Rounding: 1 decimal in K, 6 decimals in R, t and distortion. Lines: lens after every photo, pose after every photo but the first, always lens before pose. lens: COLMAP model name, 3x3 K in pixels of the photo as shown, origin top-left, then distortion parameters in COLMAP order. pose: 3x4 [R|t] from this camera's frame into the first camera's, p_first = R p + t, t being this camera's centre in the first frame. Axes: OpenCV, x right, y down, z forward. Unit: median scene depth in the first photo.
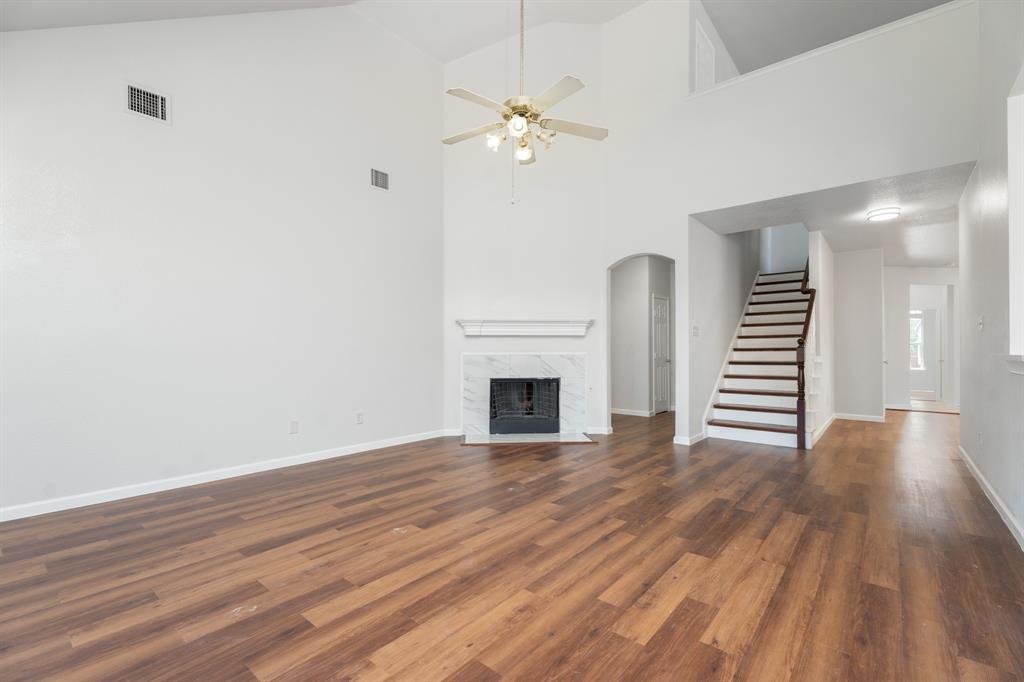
lens RADIAL K [[452.4, 0, 511.4], [0, 452.4, 338.7], [0, 0, 1]] dist [0.000525, -0.000044]
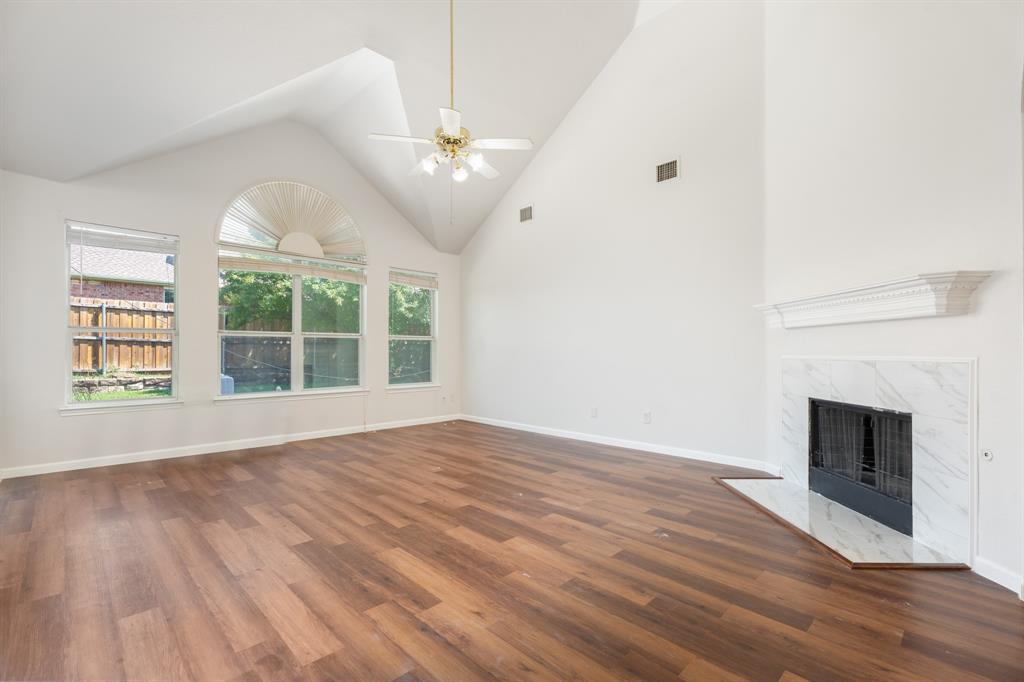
lens RADIAL K [[452.4, 0, 510.0], [0, 452.4, 346.7], [0, 0, 1]] dist [0.000525, -0.000044]
pose [[-0.096781, -0.012074, -0.995233, 1.212806], [0.023099, 0.999630, -0.014374, 0.037263], [0.995038, -0.024380, -0.096466, 1.353708]]
